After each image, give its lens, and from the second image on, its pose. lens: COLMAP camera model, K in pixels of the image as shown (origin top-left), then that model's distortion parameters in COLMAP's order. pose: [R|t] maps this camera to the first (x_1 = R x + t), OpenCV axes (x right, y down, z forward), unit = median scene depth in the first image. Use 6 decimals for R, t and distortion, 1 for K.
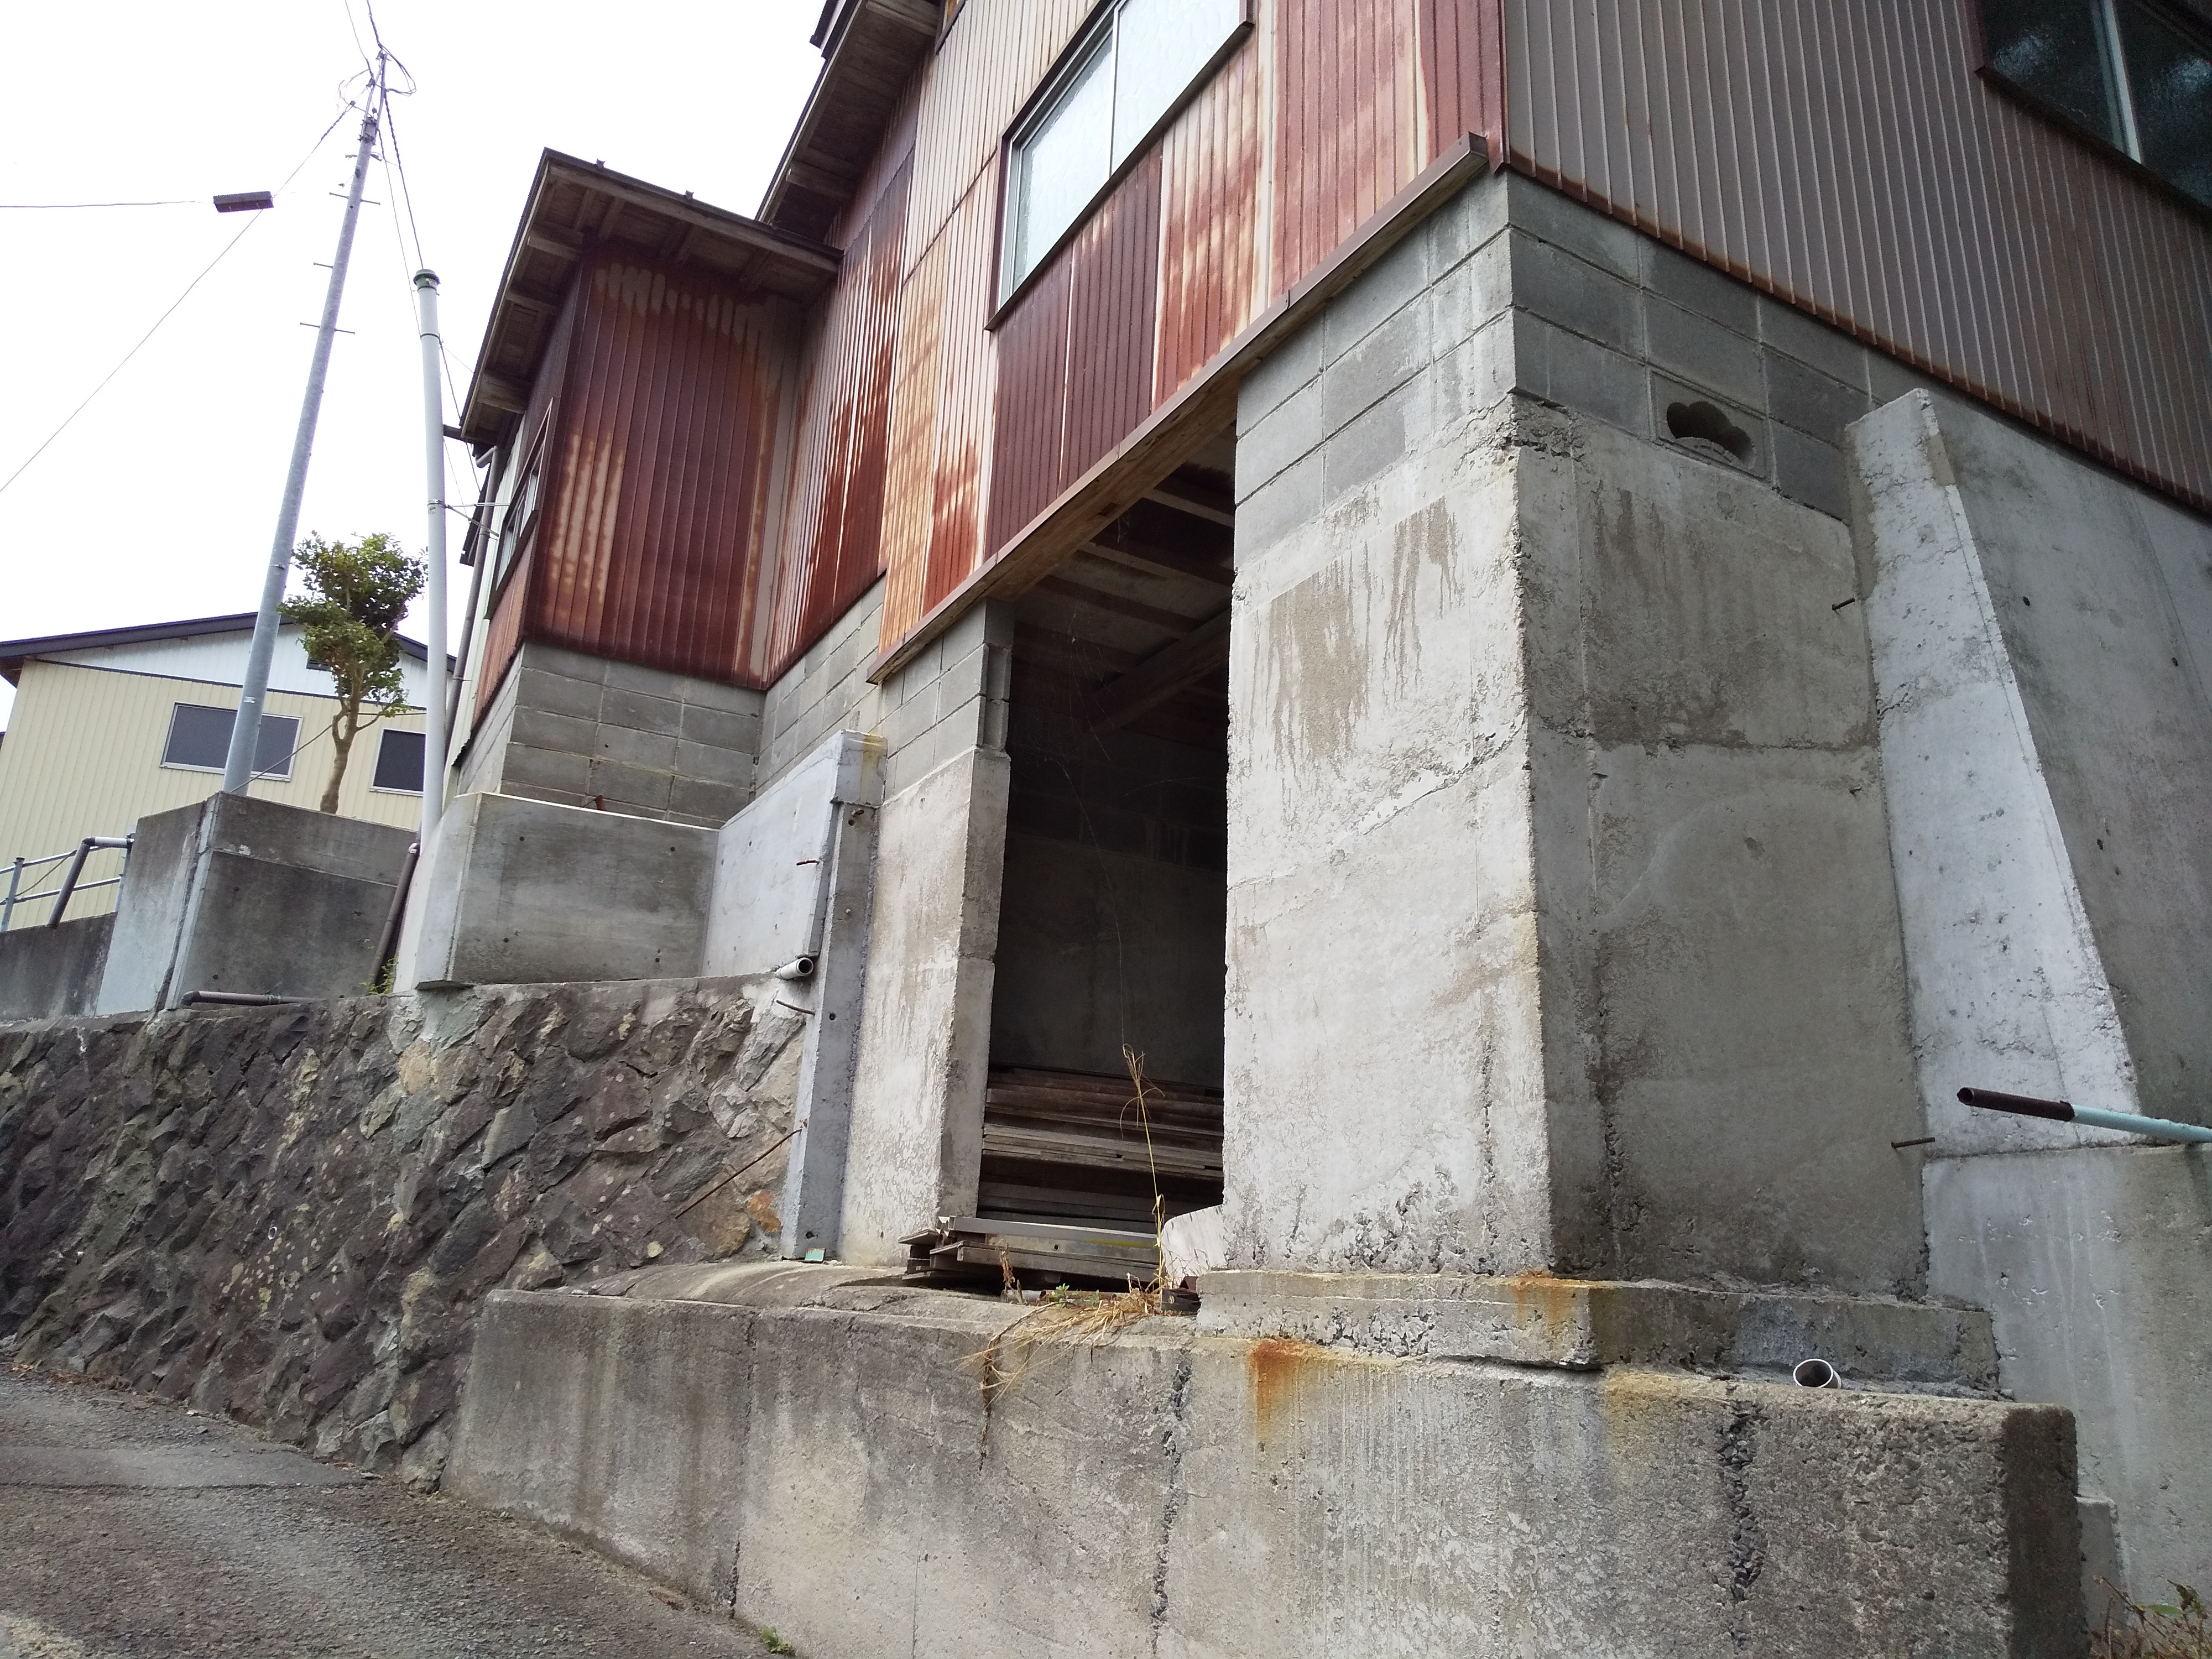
lens RADIAL K [[1553.4, 0, 1096.8], [0, 1553.4, 805.2], [0, 0, 1]] dist [0.115858, -0.213435]
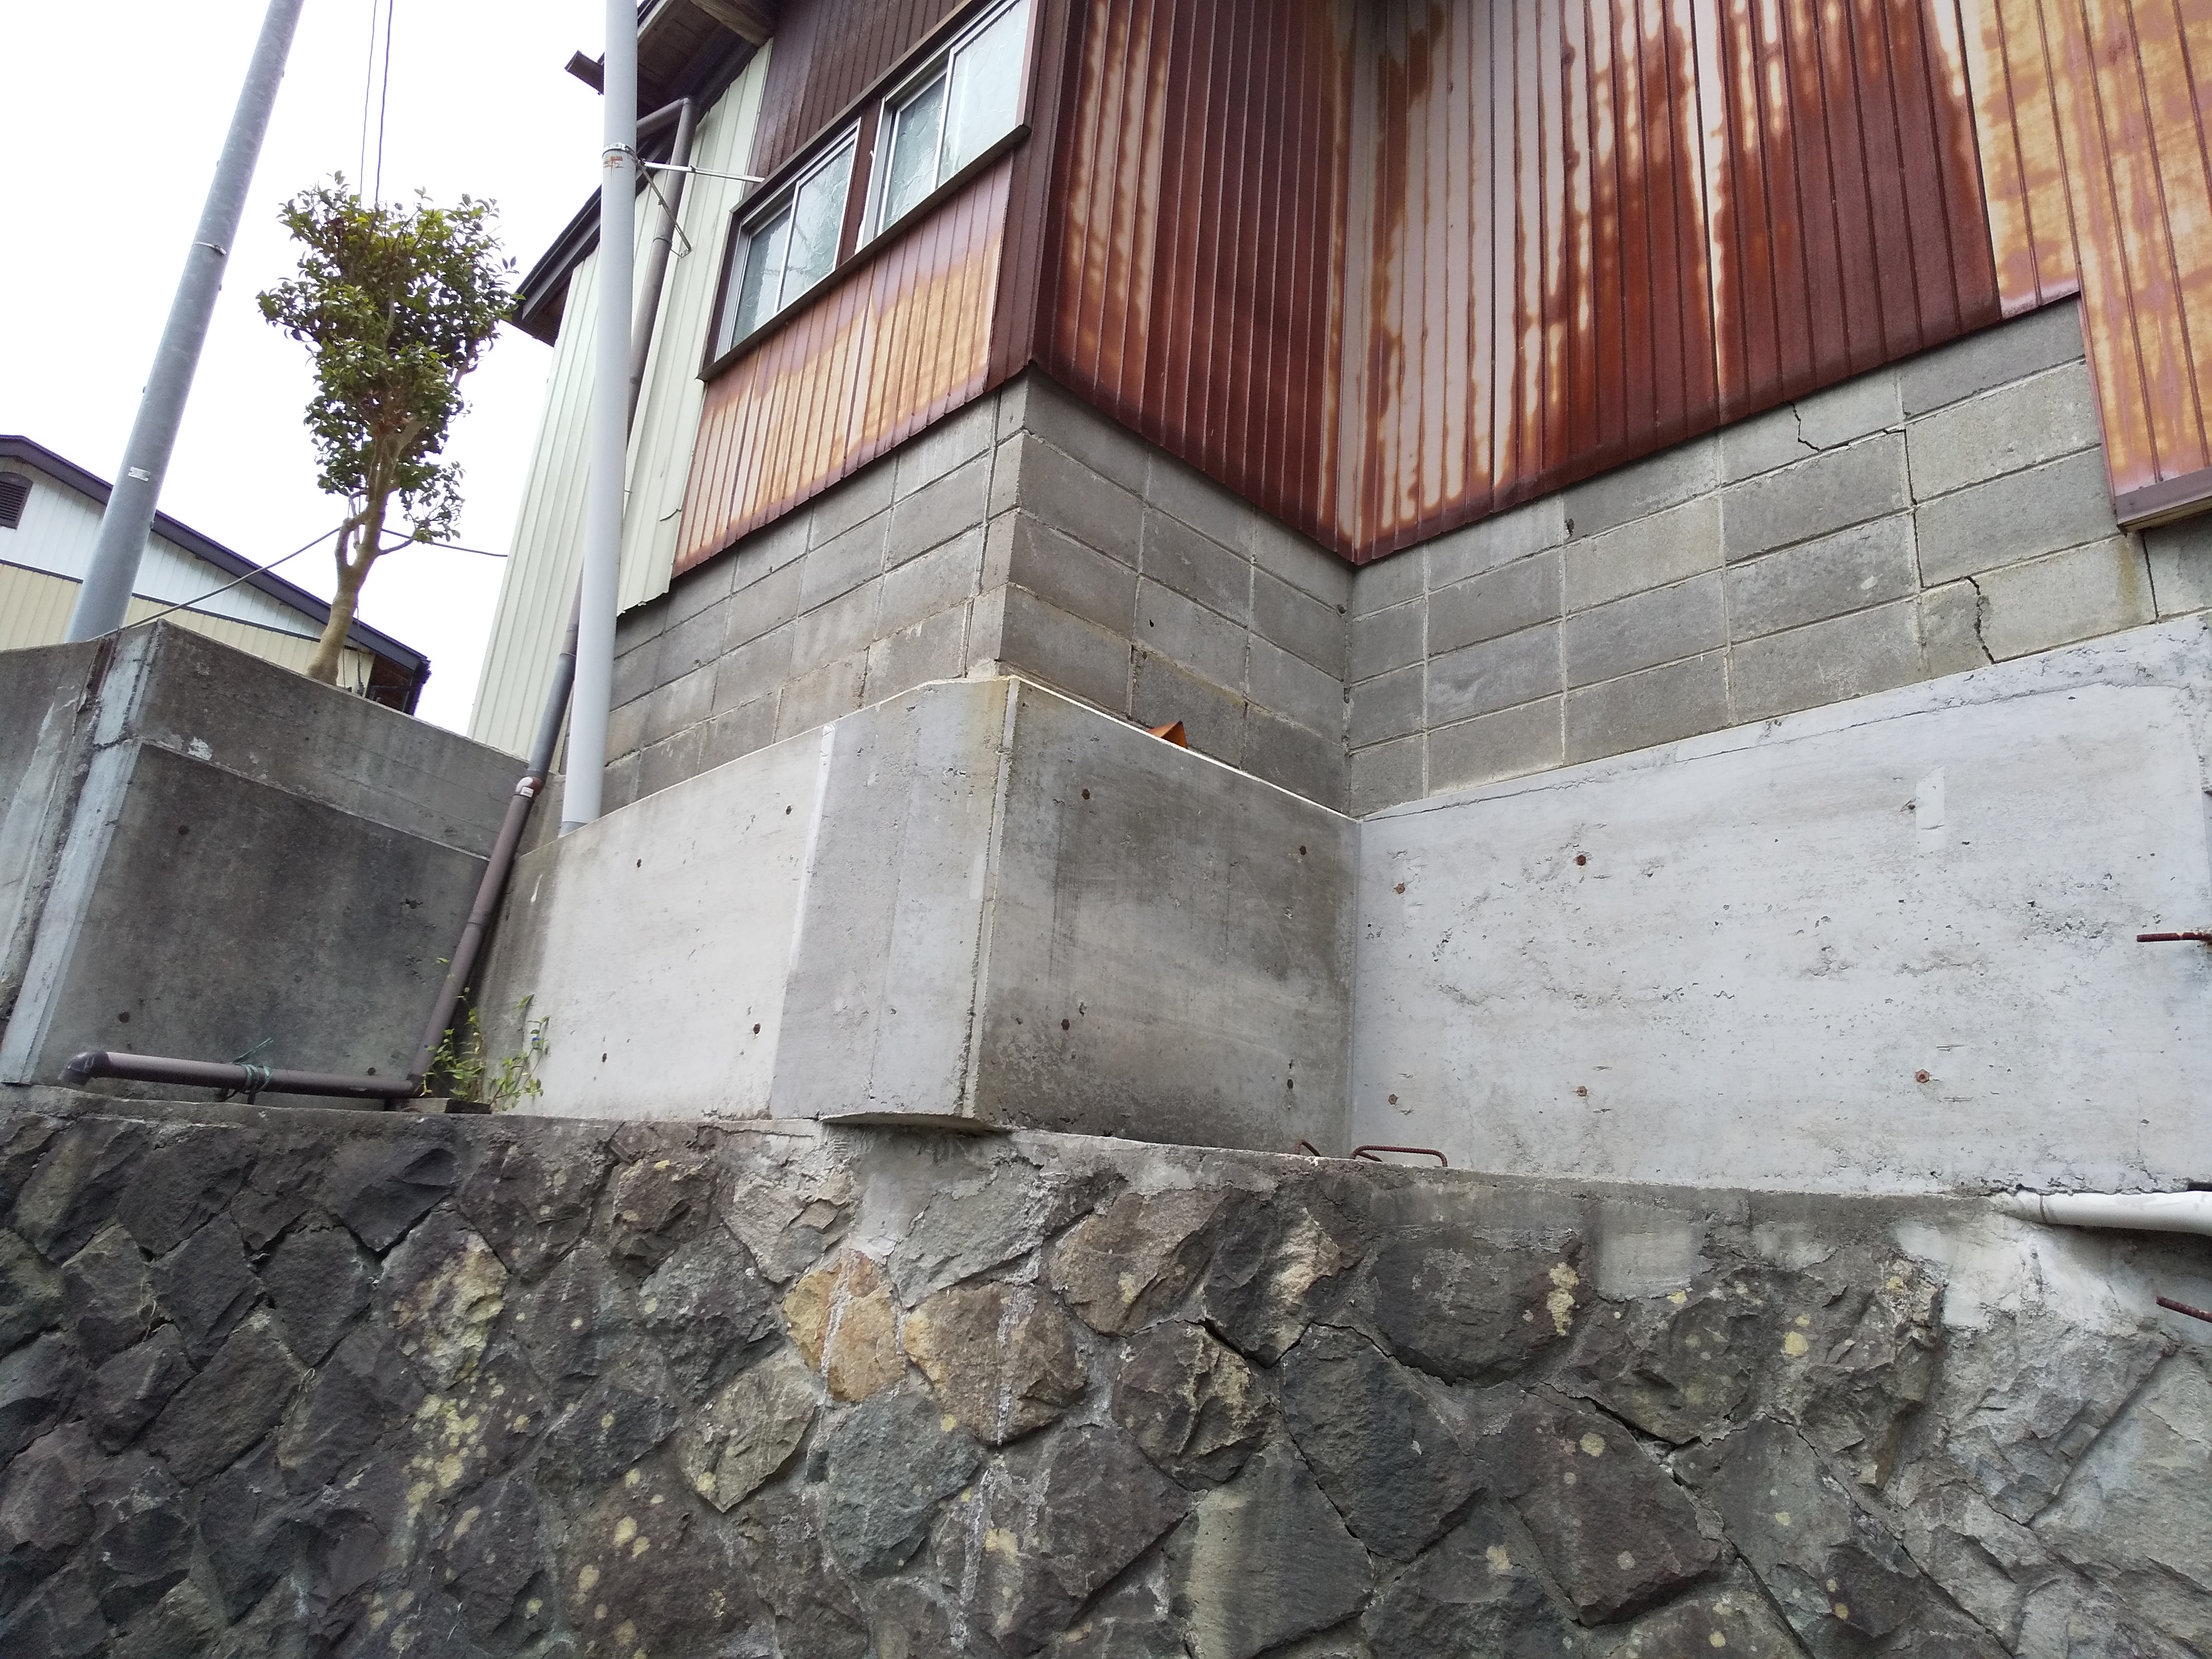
lens RADIAL K [[1545.9, 0, 1091.7], [0, 1545.9, 802.5], [0, 0, 1]] dist [0.078337, -0.127944]
pose [[0.967388, 0.112590, 0.226900, -0.450332], [-0.106910, 0.993572, -0.037210, 0.038675], [-0.229631, 0.011738, 0.973207, 0.560625]]
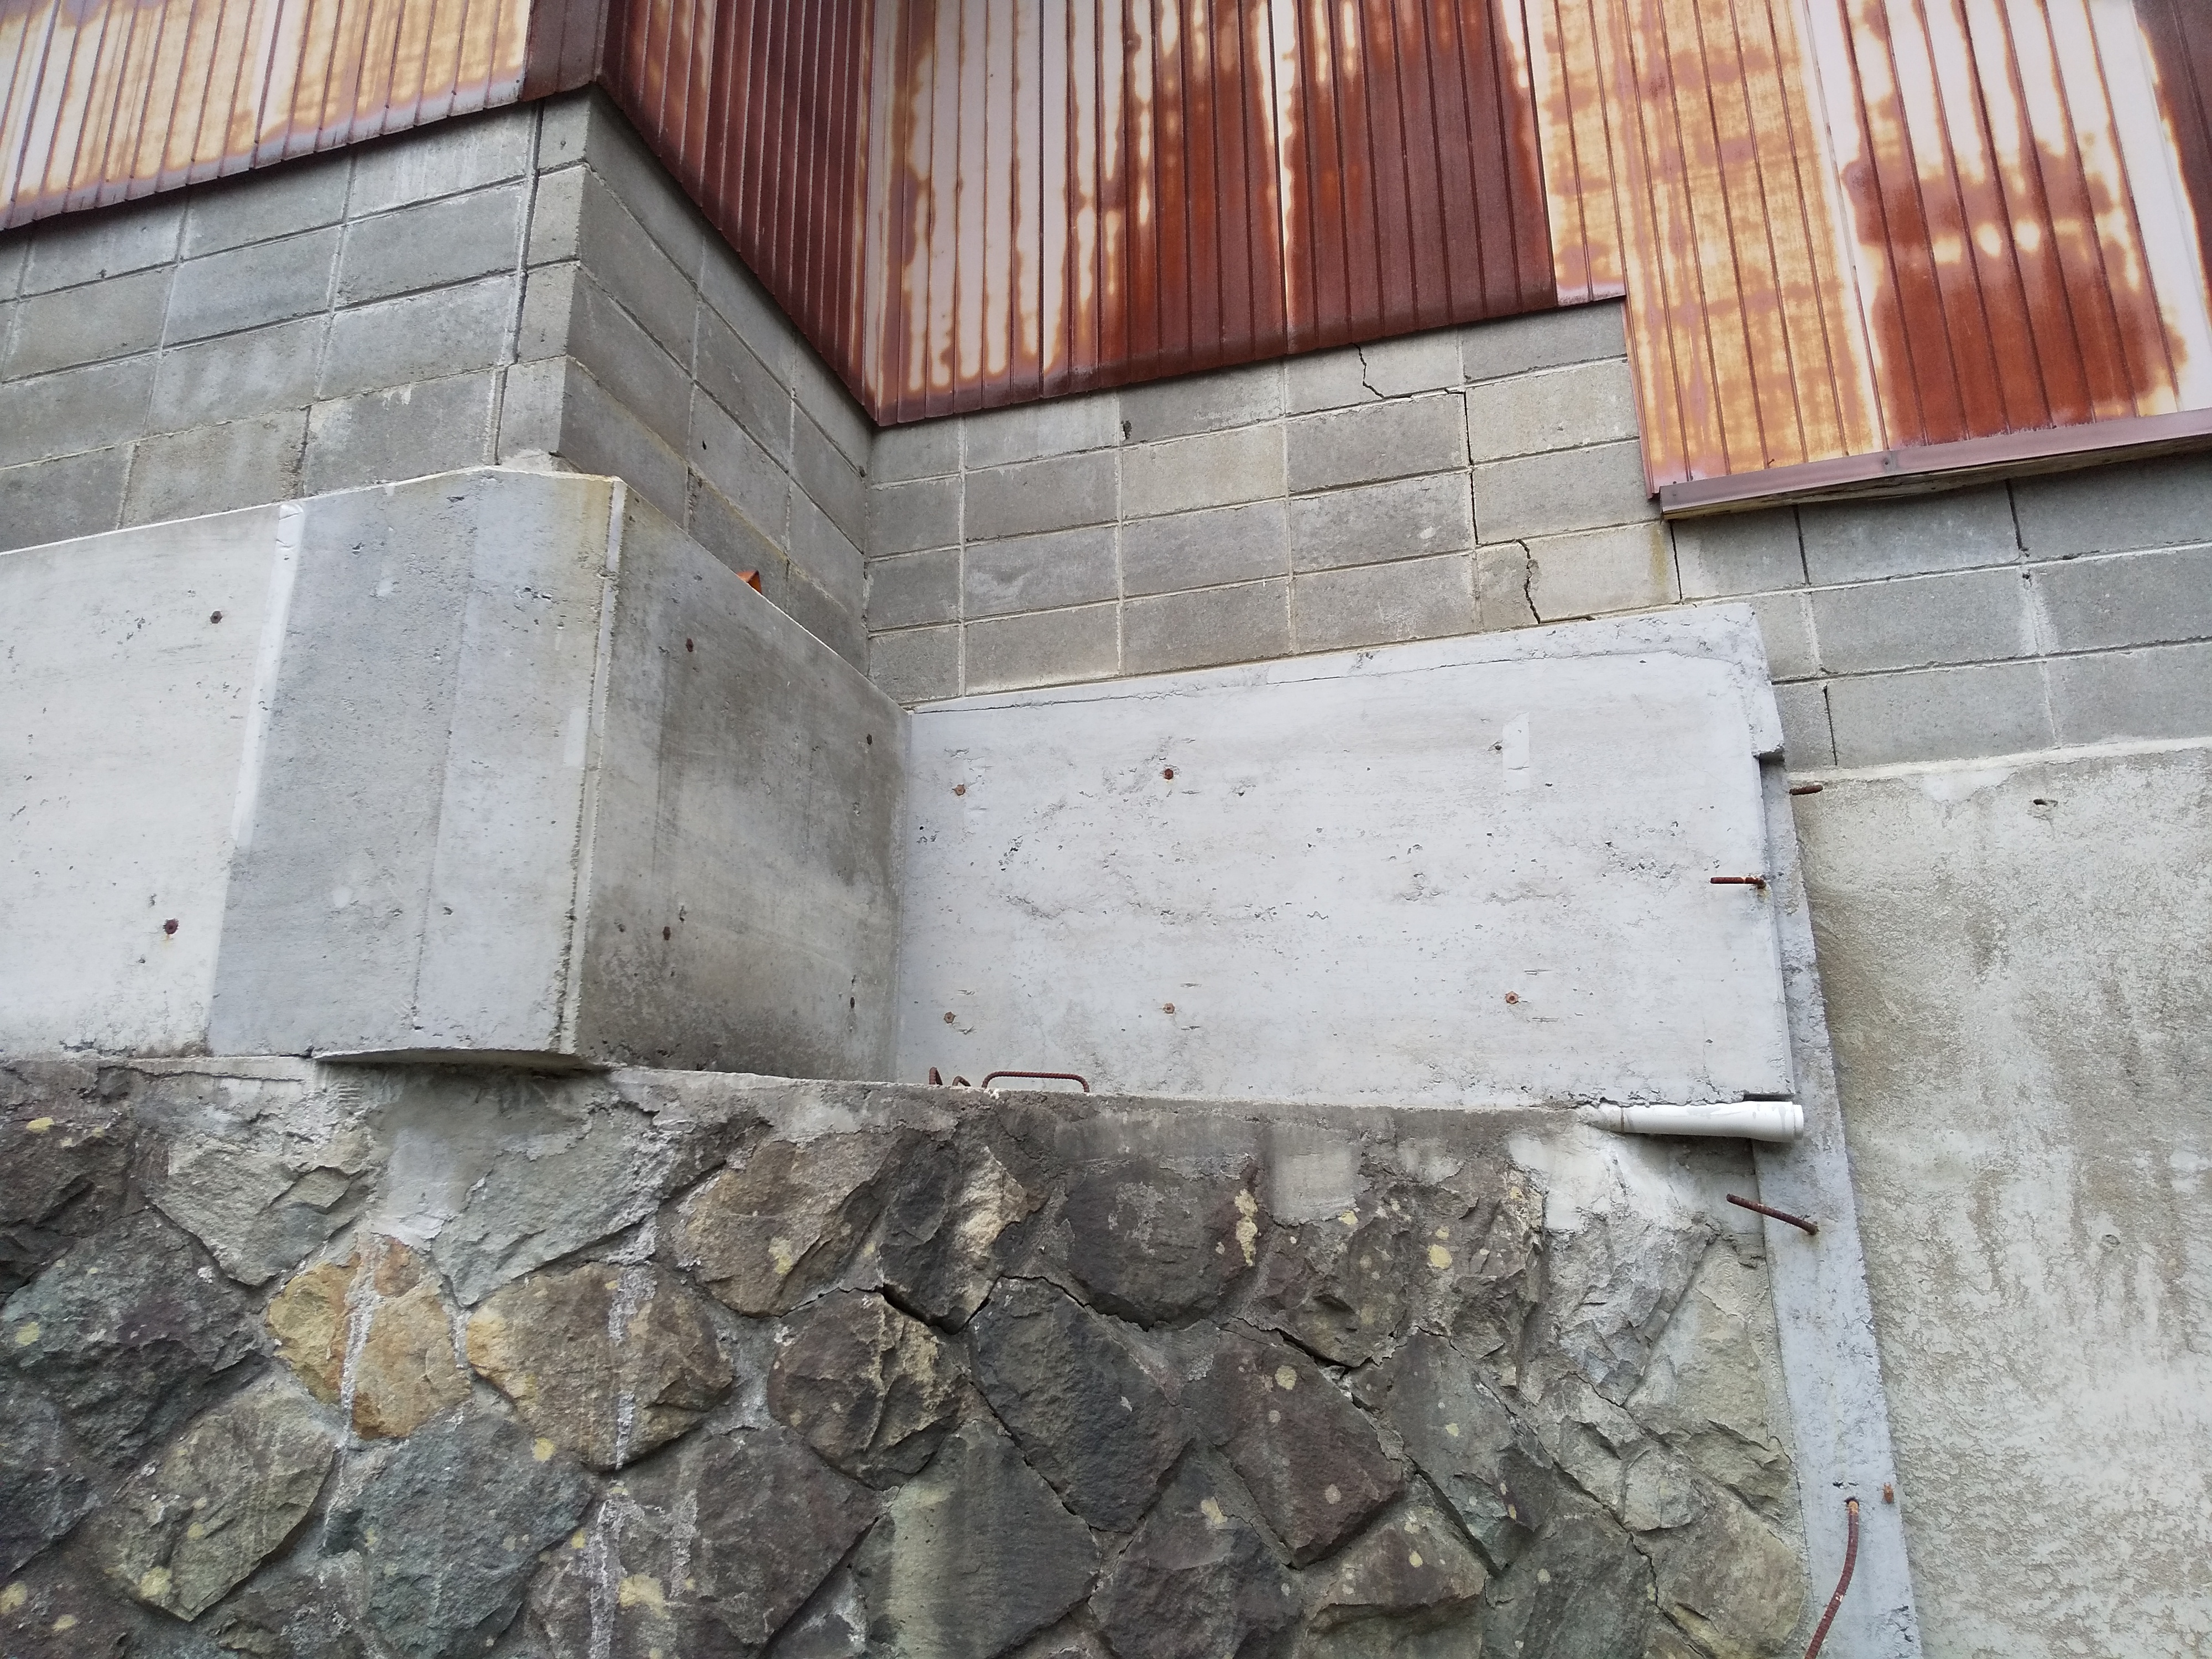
lens RADIAL K [[1553.4, 0, 1096.8], [0, 1553.4, 805.2], [0, 0, 1]] dist [0.115858, -0.213435]
pose [[0.703092, 0.156375, 0.693692, -0.525102], [-0.168893, 0.984329, -0.050710, 0.057399], [-0.690751, -0.081506, 0.718485, 0.663664]]
